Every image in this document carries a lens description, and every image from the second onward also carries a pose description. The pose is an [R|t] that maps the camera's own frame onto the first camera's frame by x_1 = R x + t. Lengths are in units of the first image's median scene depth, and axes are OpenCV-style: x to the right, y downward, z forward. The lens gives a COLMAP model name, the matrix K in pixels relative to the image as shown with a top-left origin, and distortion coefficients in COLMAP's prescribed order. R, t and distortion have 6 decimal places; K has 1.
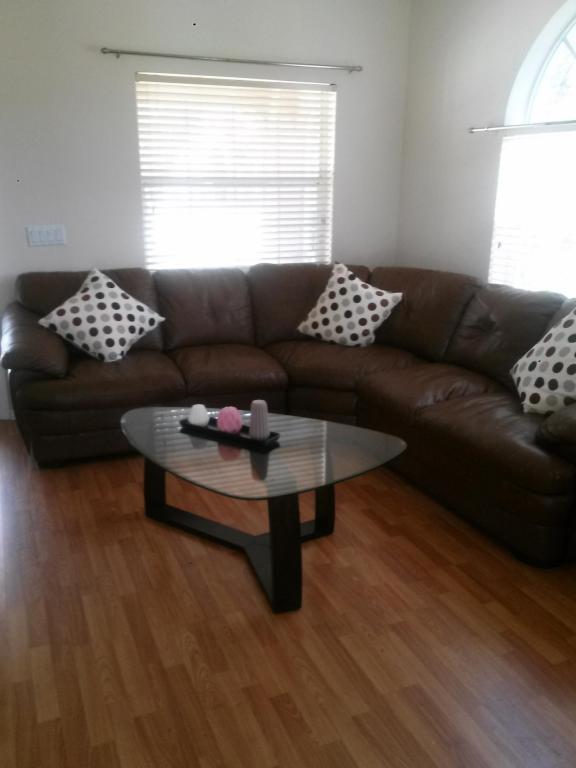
lens RADIAL K [[678.7, 0, 288.0], [0, 678.7, 384.0], [0, 0, 1]] dist [0.038570, -0.003492]
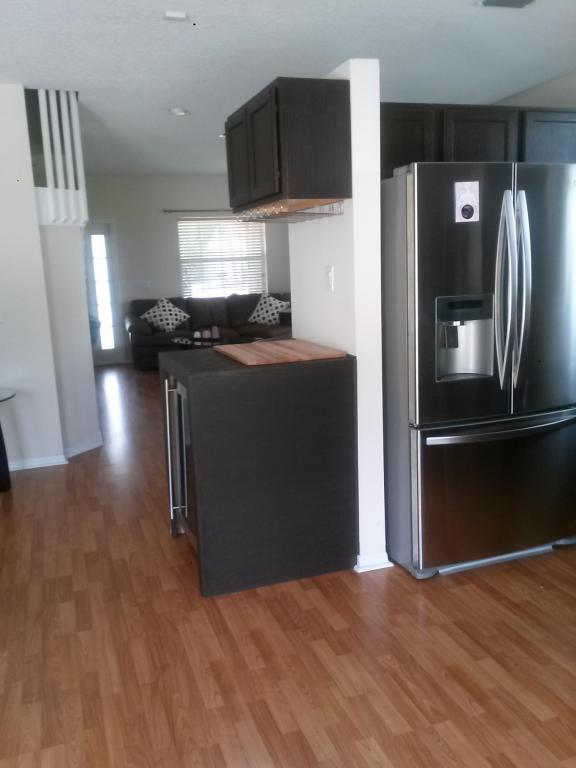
lens RADIAL K [[678.7, 0, 288.0], [0, 678.7, 384.0], [0, 0, 1]] dist [0.038570, -0.003492]
pose [[0.996253, -0.034947, -0.079110, 0.343905], [0.025871, 0.993262, -0.112969, 0.421227], [0.082525, 0.110500, 0.990444, -1.320124]]
